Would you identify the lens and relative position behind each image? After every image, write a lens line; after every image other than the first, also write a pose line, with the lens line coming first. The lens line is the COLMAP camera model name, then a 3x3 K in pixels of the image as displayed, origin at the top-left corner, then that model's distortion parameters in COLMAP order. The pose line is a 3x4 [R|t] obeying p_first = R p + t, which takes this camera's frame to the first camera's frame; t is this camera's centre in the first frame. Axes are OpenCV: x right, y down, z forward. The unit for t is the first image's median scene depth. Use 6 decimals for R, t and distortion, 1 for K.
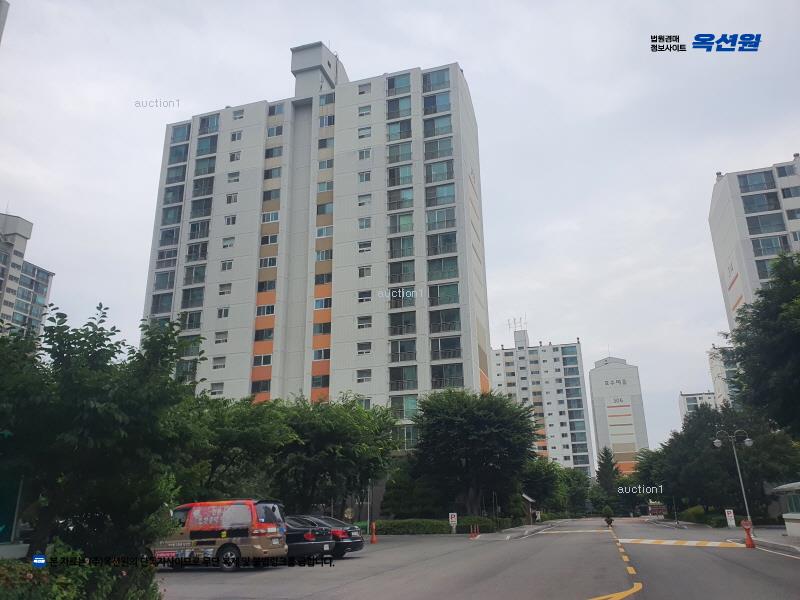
lens RADIAL K [[612.6, 0, 401.2], [0, 612.6, 316.1], [0, 0, 1]] dist [0.010011, 0.008465]
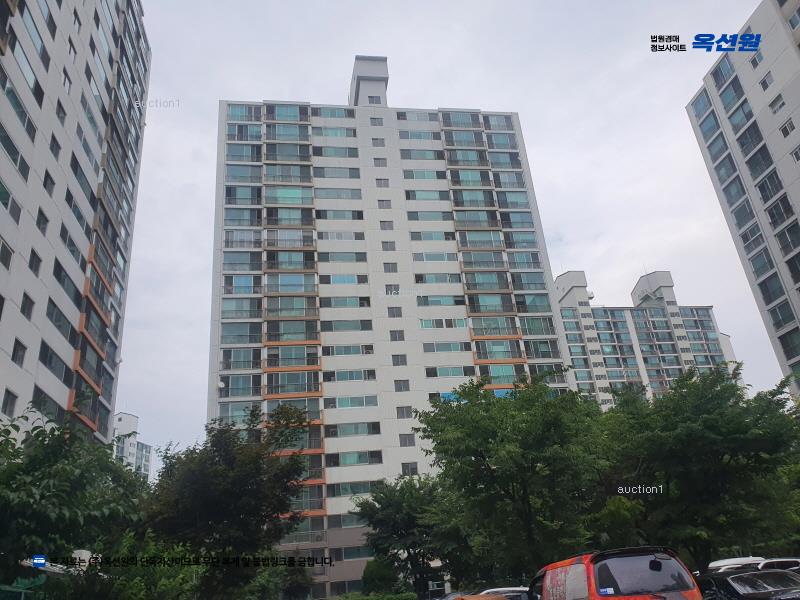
lens RADIAL K [[612.6, 0, 401.2], [0, 612.6, 316.1], [0, 0, 1]] dist [0.010011, 0.008465]
pose [[0.418715, -0.395135, -0.817647, 0.058383], [0.352179, 0.900565, -0.254856, 0.045354], [0.837047, -0.181246, 0.516238, 0.147263]]
